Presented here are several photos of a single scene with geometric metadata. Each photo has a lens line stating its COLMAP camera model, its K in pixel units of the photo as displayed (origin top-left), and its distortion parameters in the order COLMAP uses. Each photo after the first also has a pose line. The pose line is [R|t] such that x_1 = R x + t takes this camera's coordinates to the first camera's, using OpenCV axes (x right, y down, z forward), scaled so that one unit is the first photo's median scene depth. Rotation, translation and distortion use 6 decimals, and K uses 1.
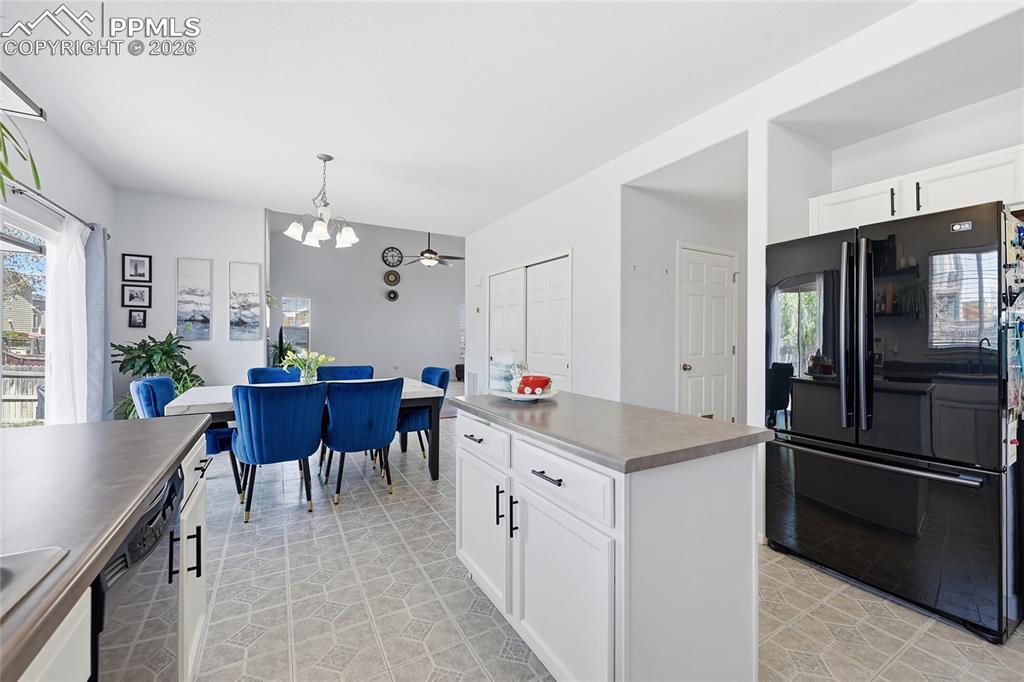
lens RADIAL K [[406.4, 0, 517.4], [0, 406.4, 336.4], [0, 0, 1]] dist [-0.003850, 0.000274]
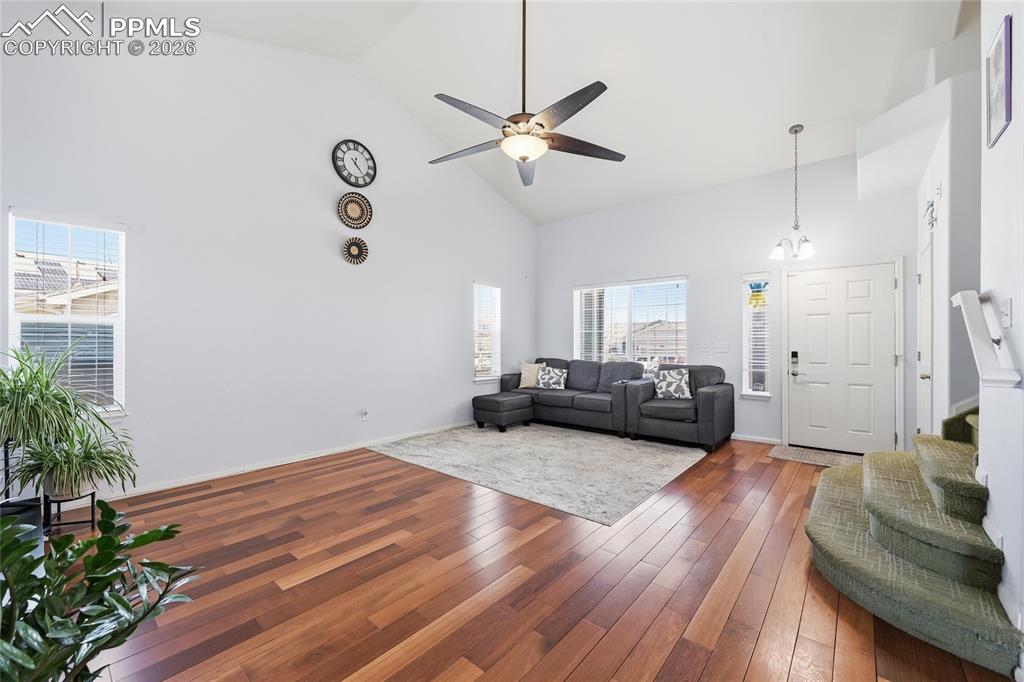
lens RADIAL K [[406.4, 0, 520.9], [0, 406.4, 343.4], [0, 0, 1]] dist [-0.003850, 0.000274]
pose [[0.944982, -0.003926, 0.327098, -0.666971], [0.002227, 0.999982, 0.005569, -0.004090], [-0.327114, -0.004535, 0.944974, 1.234796]]
